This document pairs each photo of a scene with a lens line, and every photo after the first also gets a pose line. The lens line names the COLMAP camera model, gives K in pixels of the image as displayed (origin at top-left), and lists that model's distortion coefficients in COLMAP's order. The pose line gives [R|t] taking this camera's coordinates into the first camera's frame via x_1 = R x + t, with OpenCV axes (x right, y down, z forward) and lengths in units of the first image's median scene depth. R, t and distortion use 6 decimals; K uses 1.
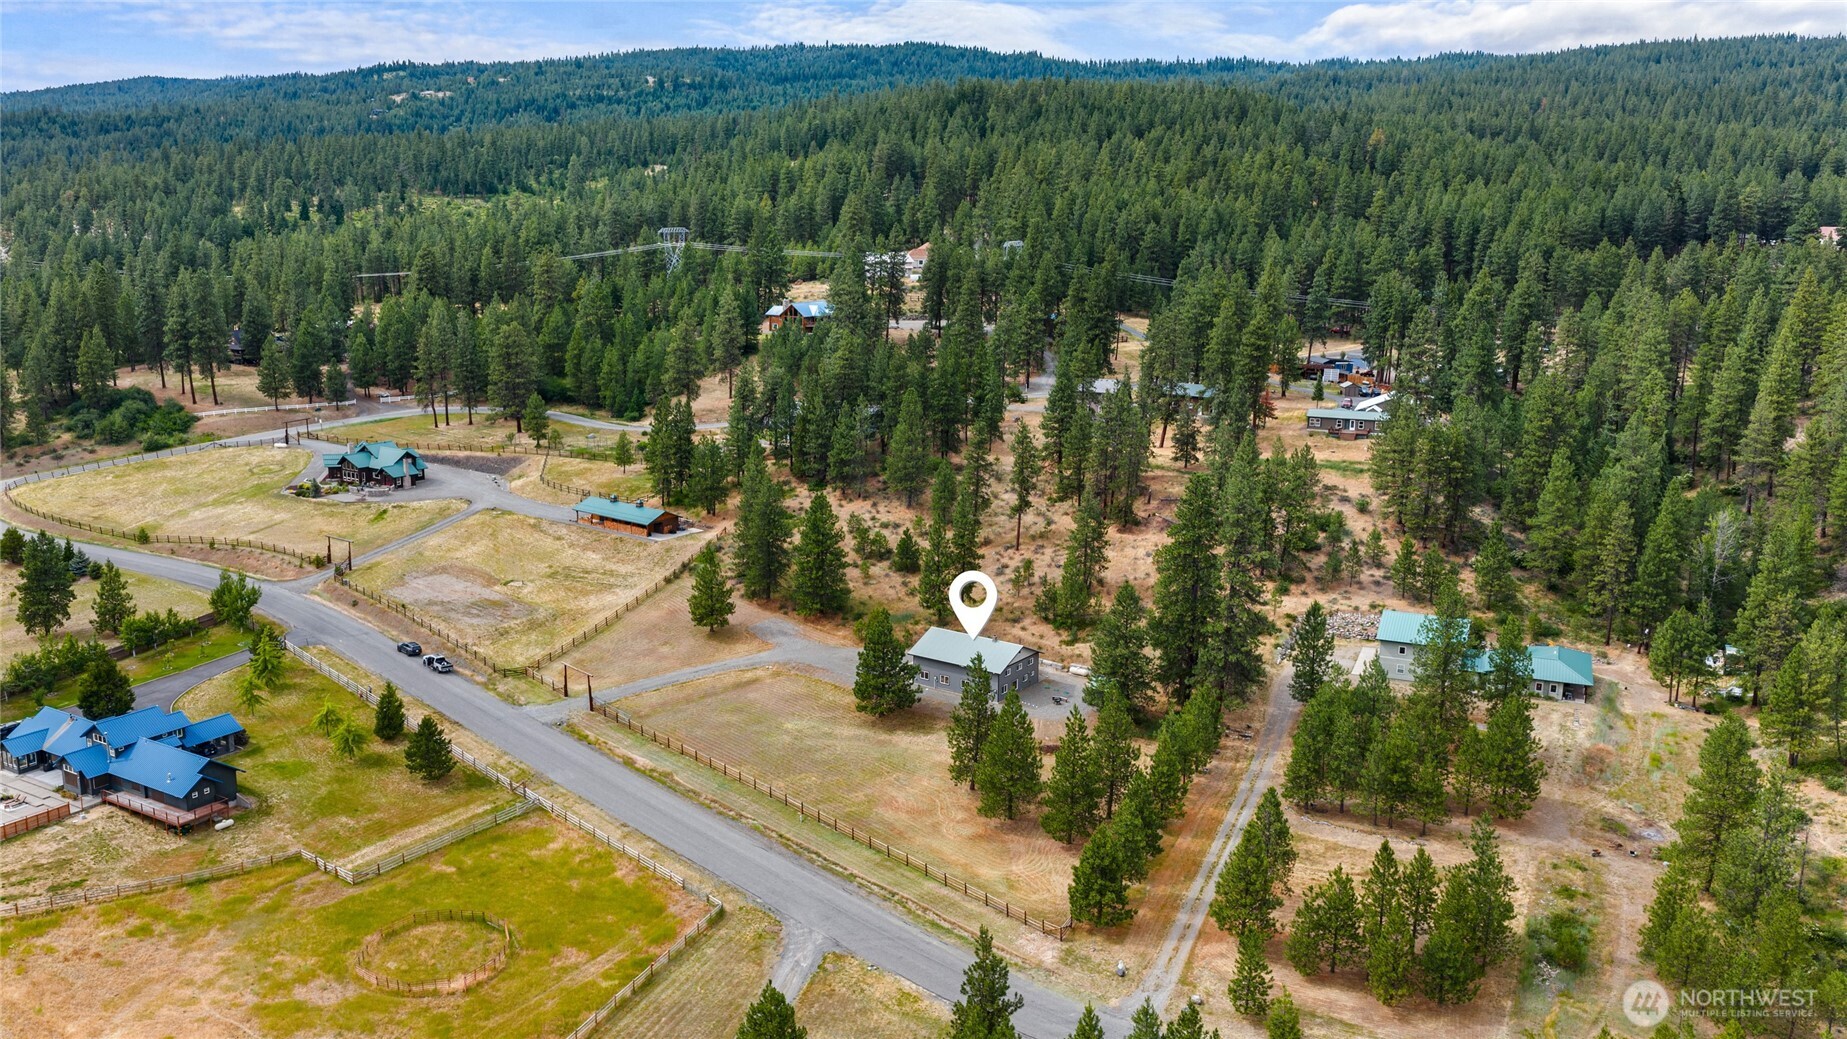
lens RADIAL K [[1516.4, 0, 923.5], [0, 1516.4, 519.5], [0, 0, 1]] dist [0.003837, -0.005683]
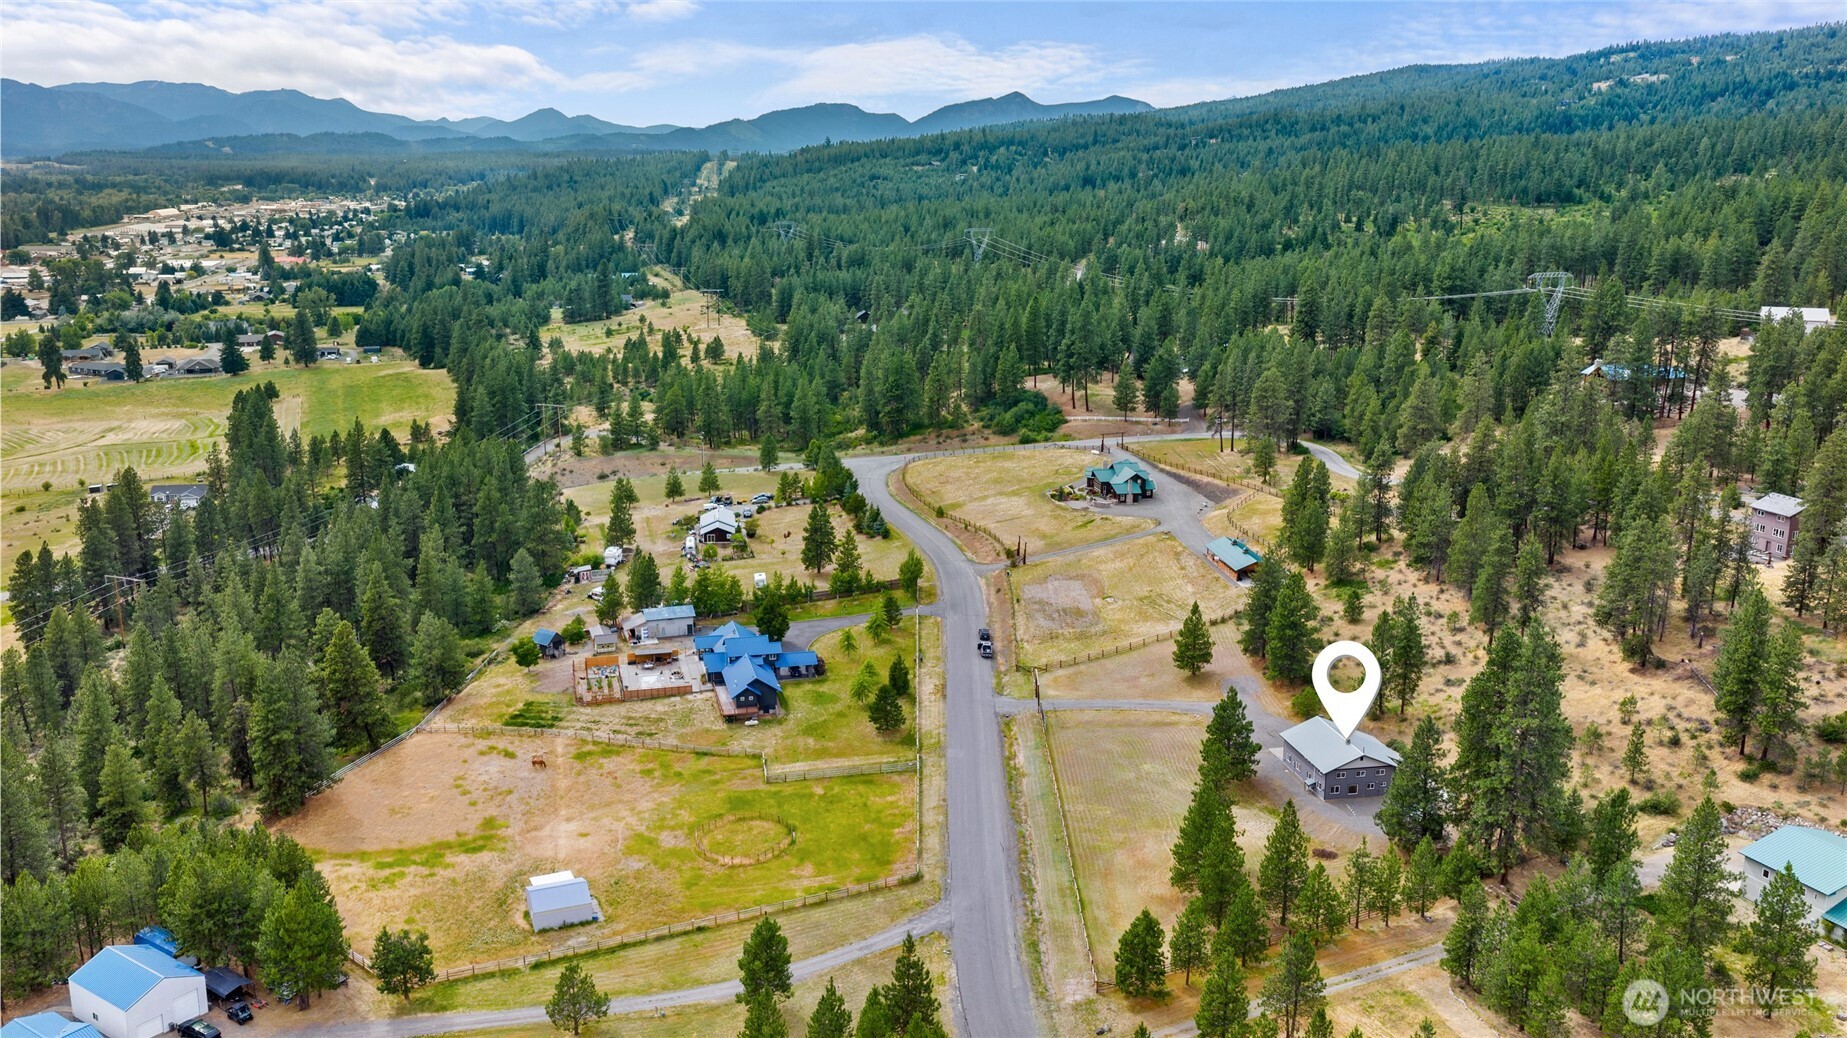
lens RADIAL K [[1516.4, 0, 923.5], [0, 1516.4, 519.0], [0, 0, 1]] dist [0.003837, -0.005683]
pose [[0.700210, 0.155183, -0.696867, 0.341995], [-0.141173, 0.986914, 0.077921, -0.070324], [0.699840, 0.043818, 0.712955, 0.022288]]
